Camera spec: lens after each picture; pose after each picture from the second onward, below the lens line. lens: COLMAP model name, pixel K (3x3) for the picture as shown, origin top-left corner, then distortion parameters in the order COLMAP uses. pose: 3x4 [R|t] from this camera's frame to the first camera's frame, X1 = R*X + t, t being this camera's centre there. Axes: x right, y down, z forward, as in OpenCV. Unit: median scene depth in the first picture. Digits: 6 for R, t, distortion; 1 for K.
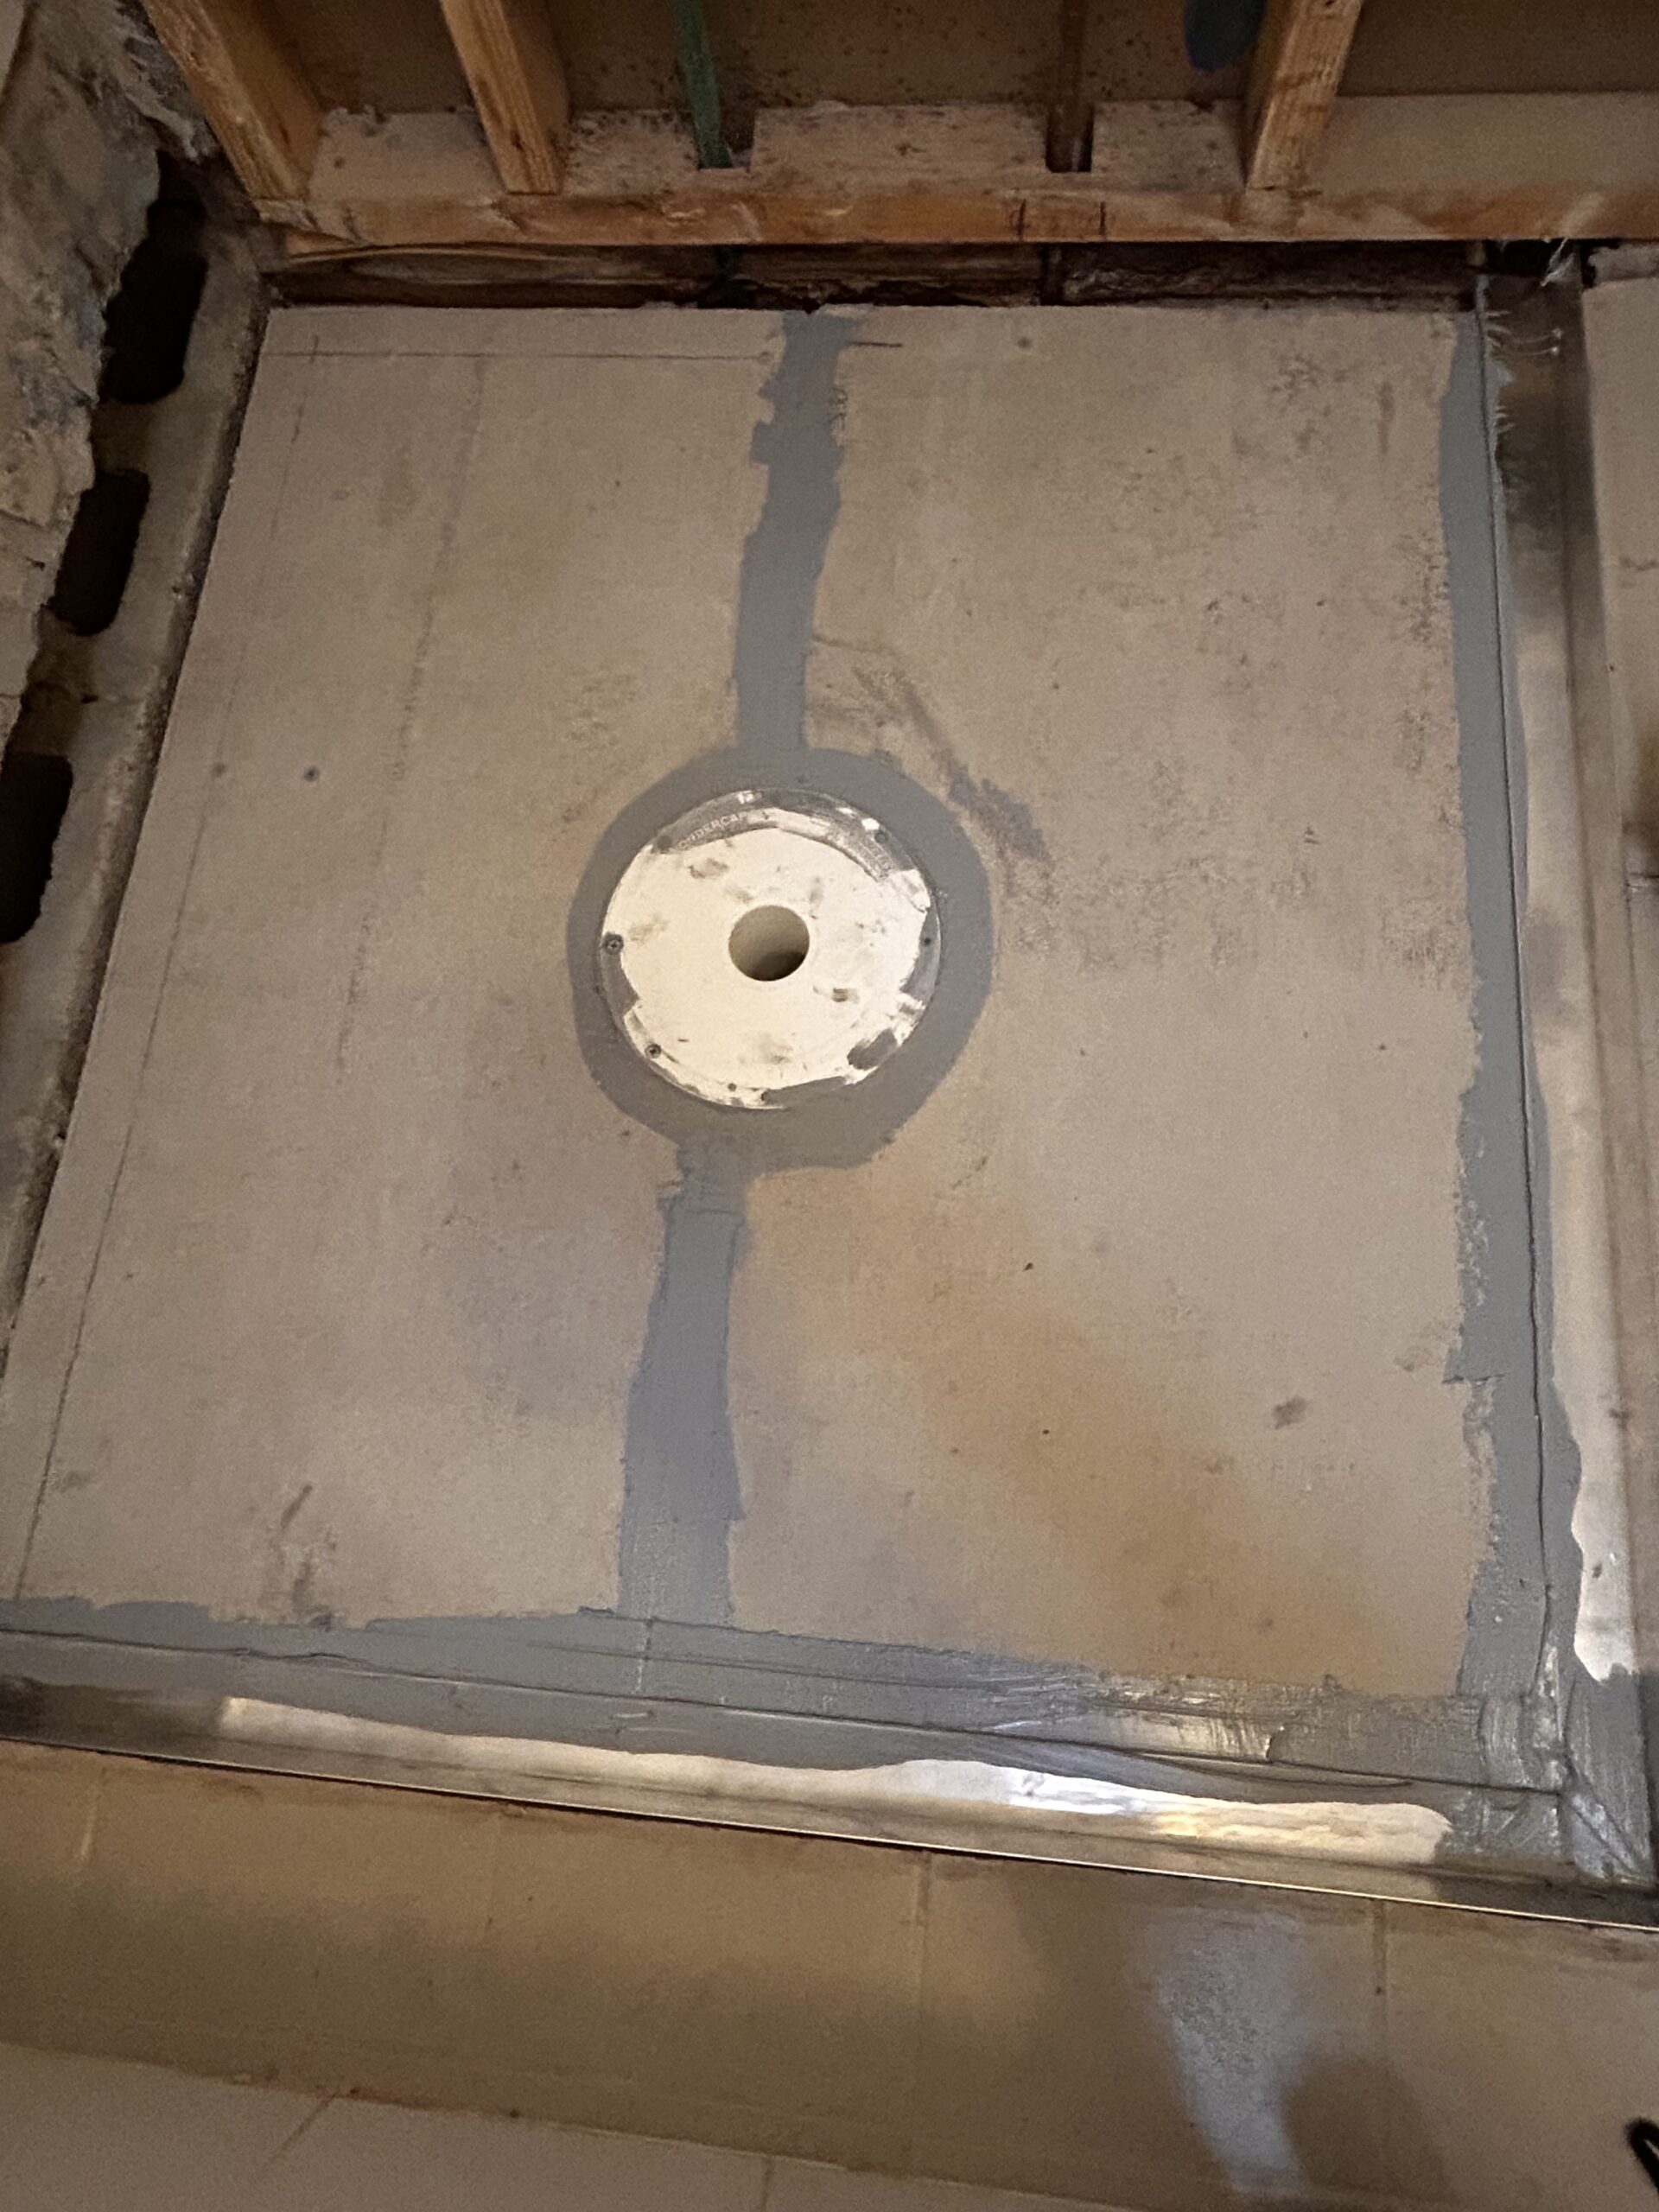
lens RADIAL K [[1201.3, 0, 829.5], [0, 1201.3, 1106.0], [0, 0, 1]] dist [0.000121, 0.000294]
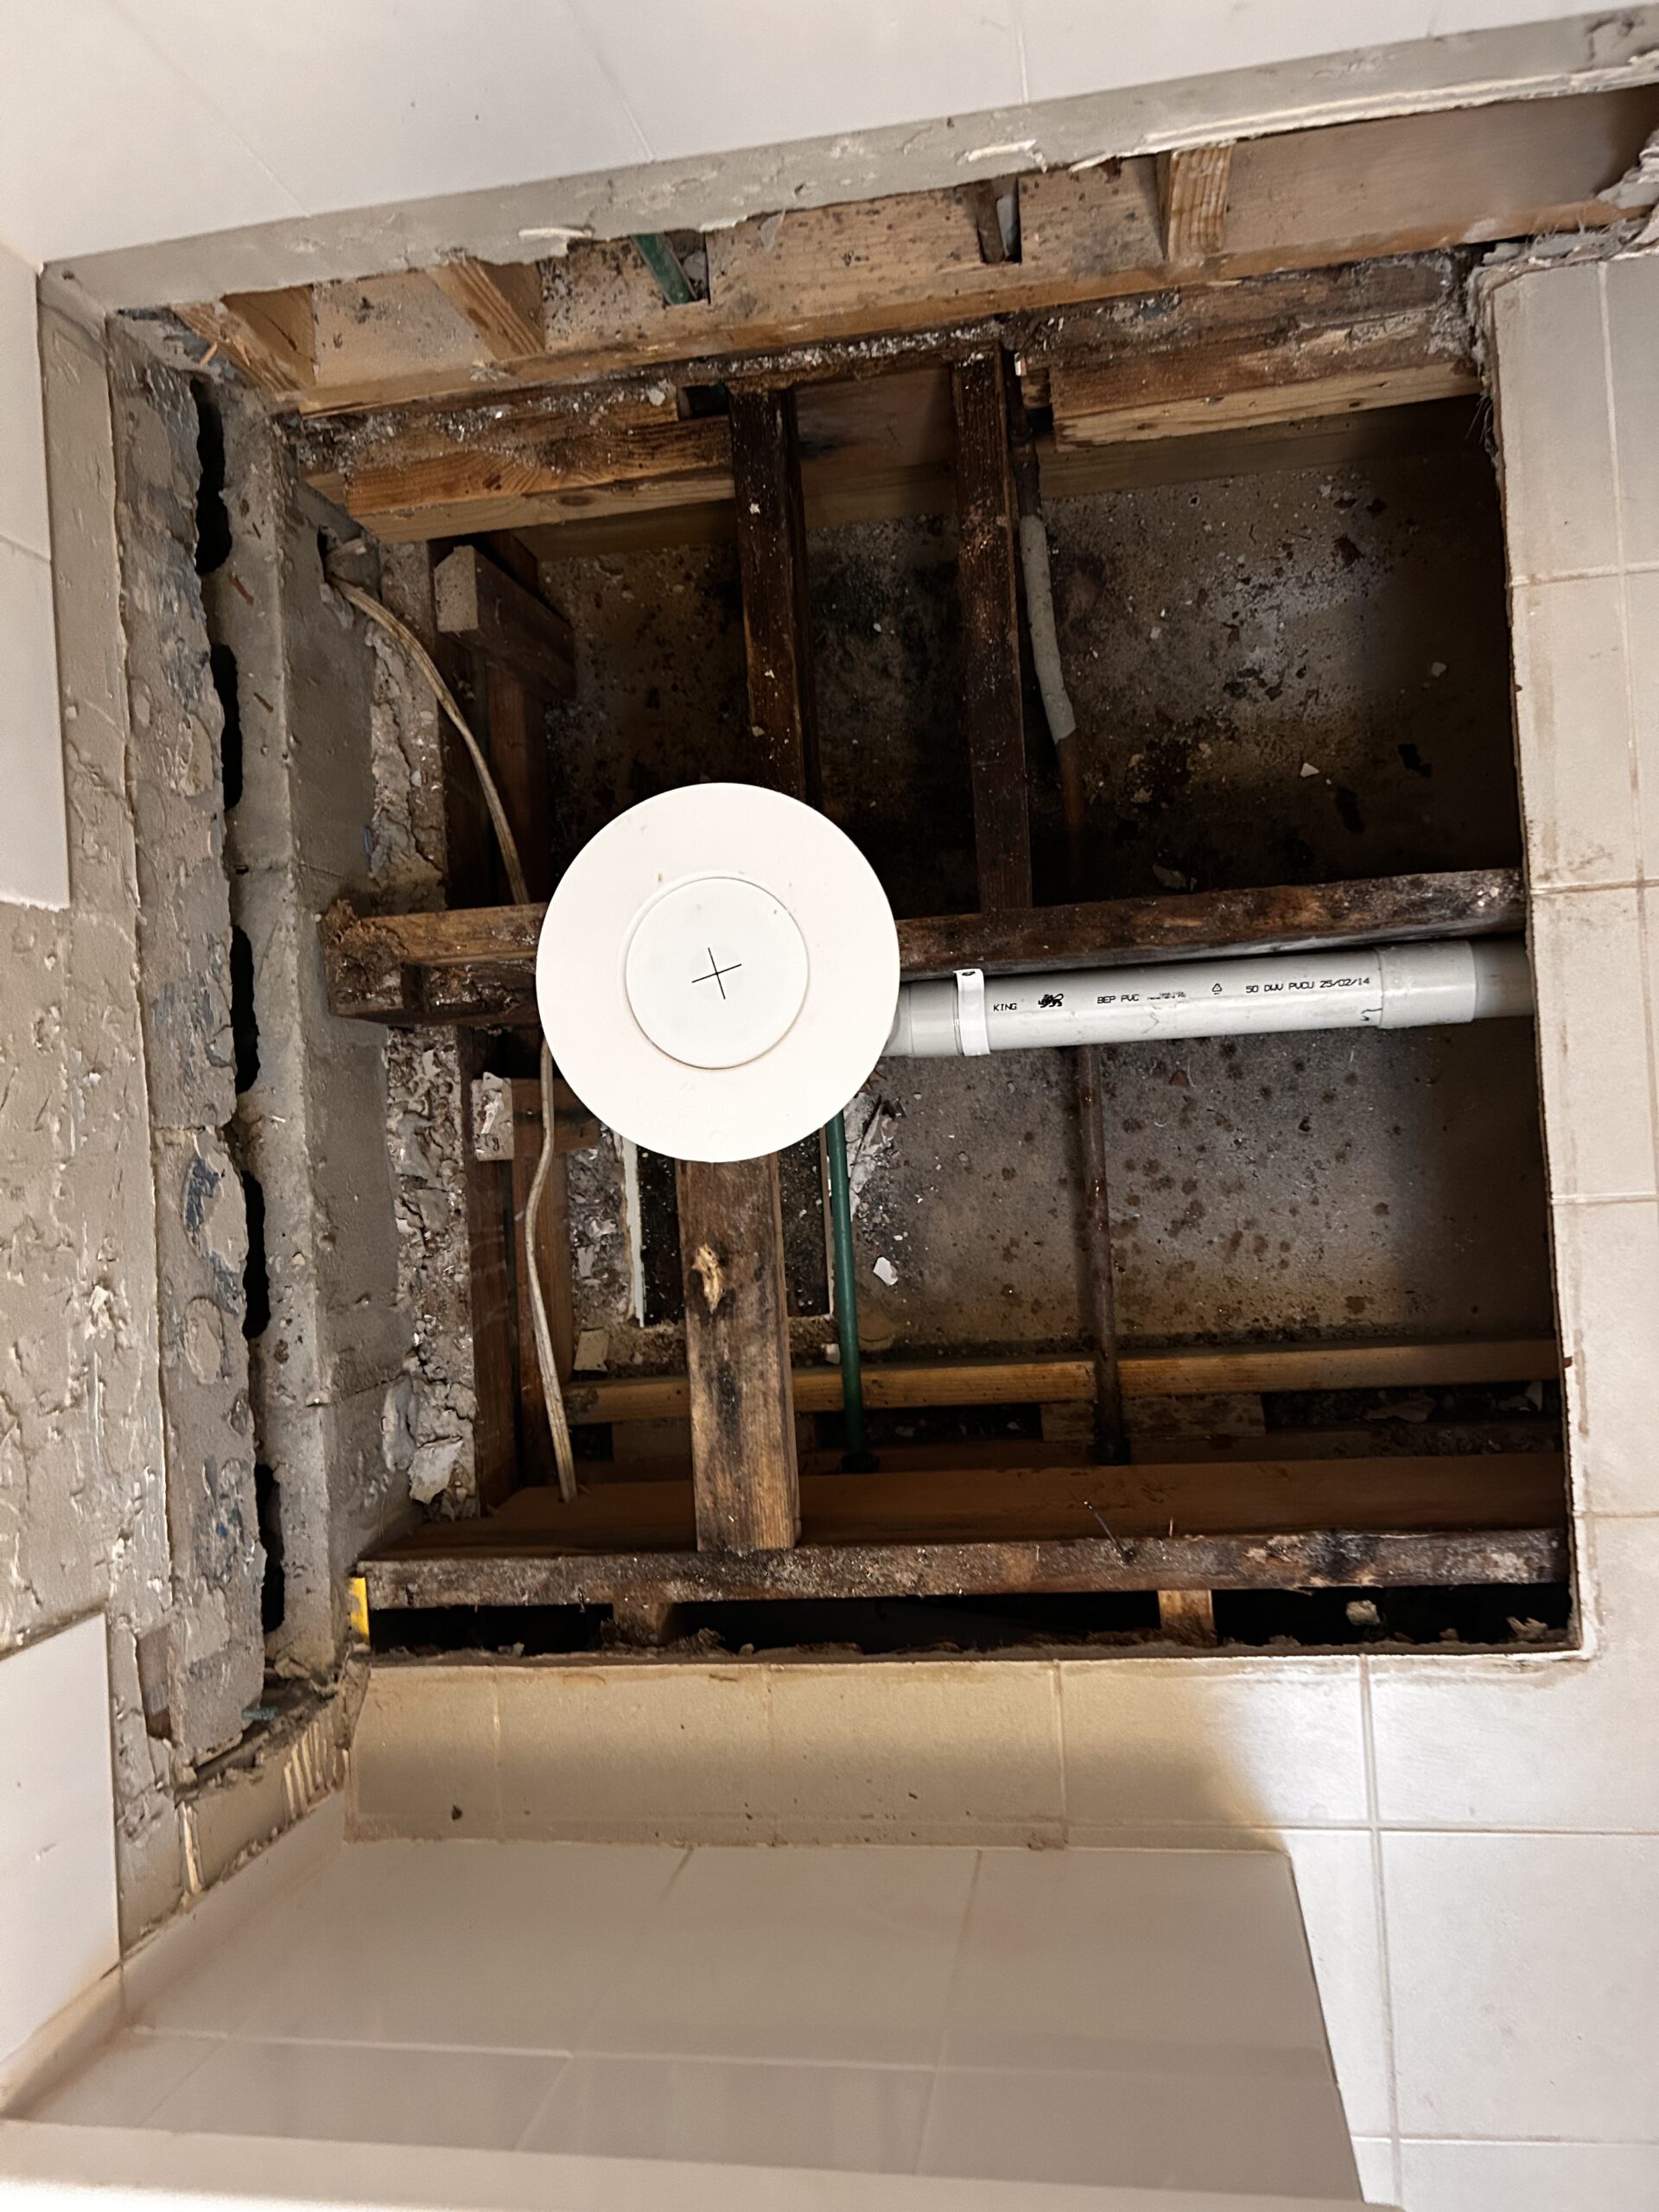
lens RADIAL K [[1700.5, 0, 829.5], [0, 1700.5, 1106.0], [0, 0, 1]] dist [0.044639, -0.072810]
pose [[0.983720, -0.148829, -0.100726, 0.088388], [0.168077, 0.960326, 0.222541, -0.416422], [0.063609, -0.235847, 0.969706, -0.678410]]
